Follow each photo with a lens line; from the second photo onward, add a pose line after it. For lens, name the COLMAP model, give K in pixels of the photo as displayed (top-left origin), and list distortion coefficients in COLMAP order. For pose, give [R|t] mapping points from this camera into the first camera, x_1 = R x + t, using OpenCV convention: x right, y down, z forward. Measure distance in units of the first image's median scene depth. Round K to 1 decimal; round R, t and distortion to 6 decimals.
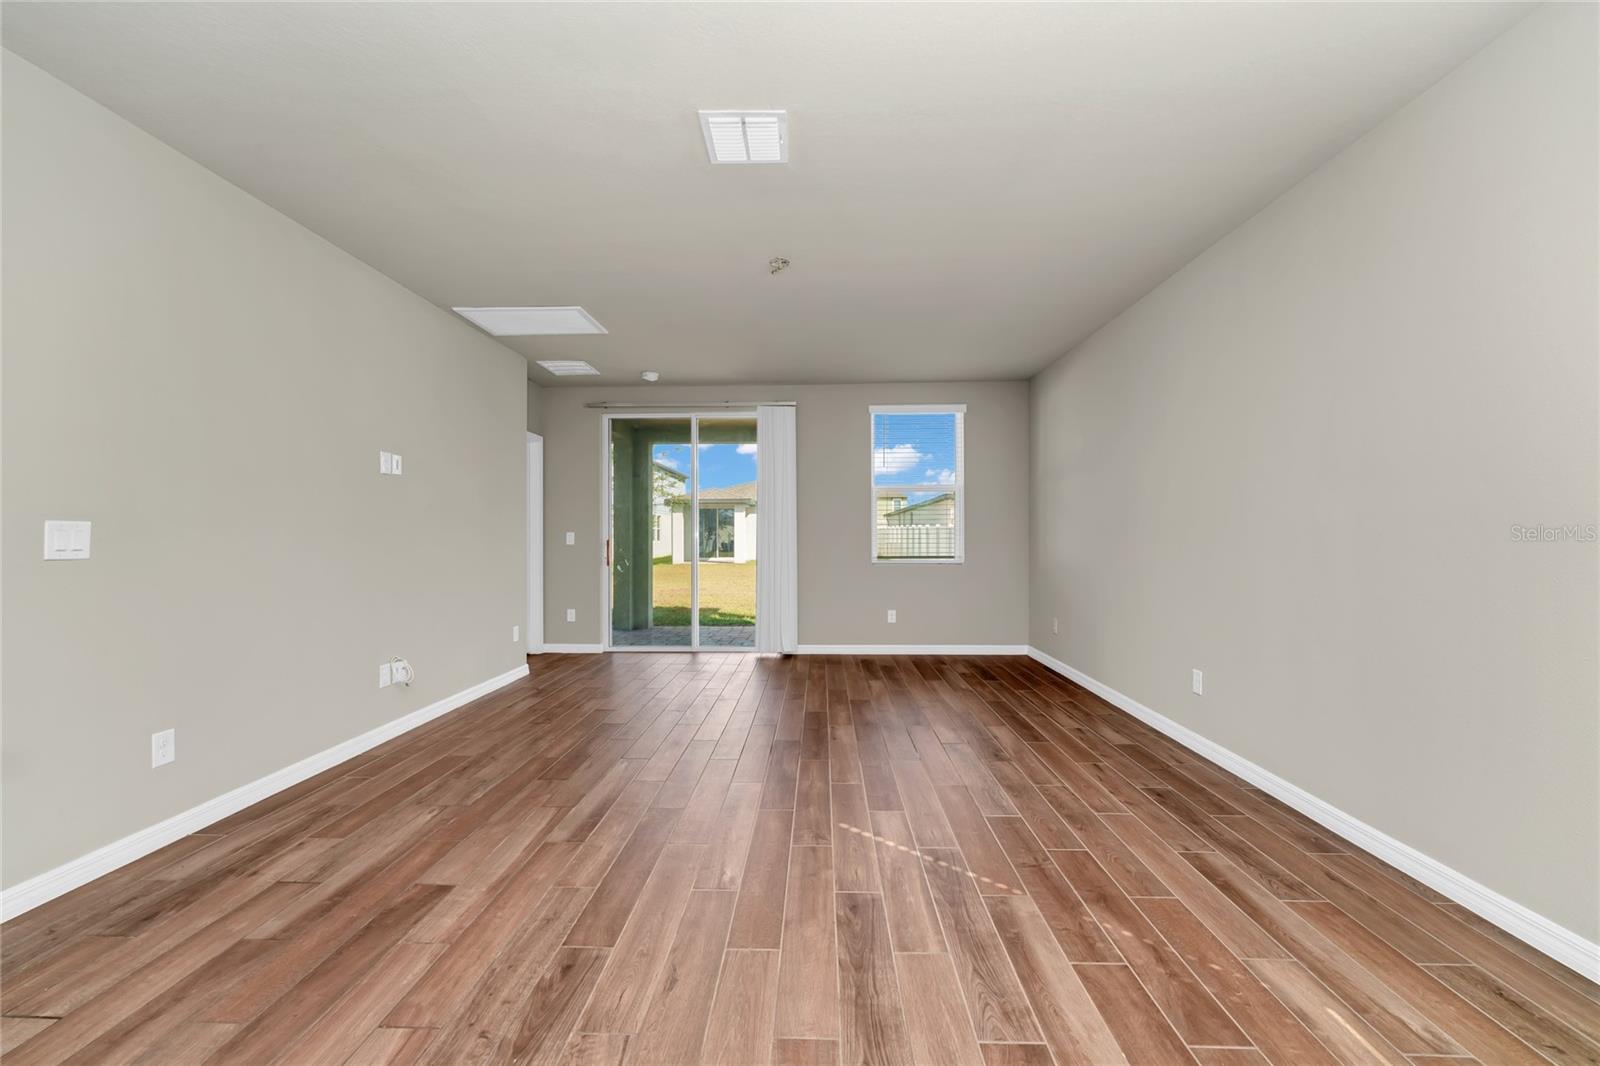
lens RADIAL K [[622.4, 0, 797.3], [0, 622.4, 533.8], [0, 0, 1]] dist [0.000763, 0.000054]
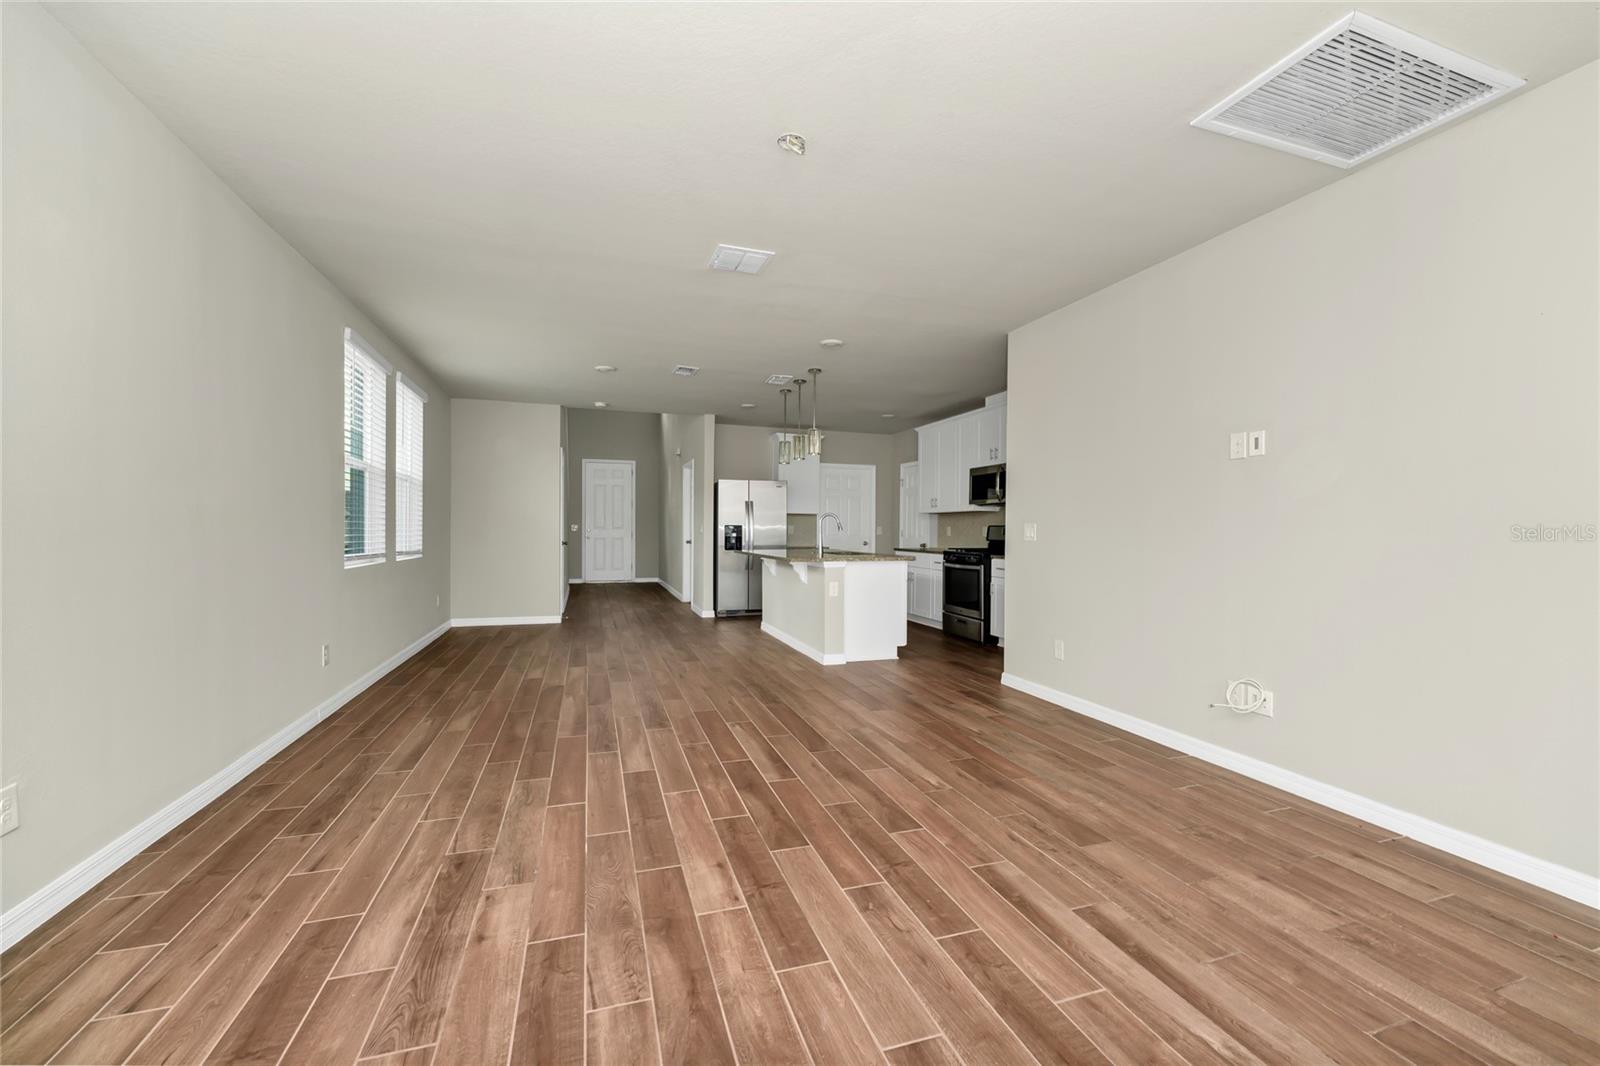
lens RADIAL K [[622.4, 0, 793.5], [0, 622.4, 533.3], [0, 0, 1]] dist [0.000763, 0.000054]
pose [[-0.937304, -0.003503, -0.348495, 0.283485], [-0.005442, 0.999975, 0.004586, 0.008647], [0.348470, 0.006196, -0.937299, 2.205045]]
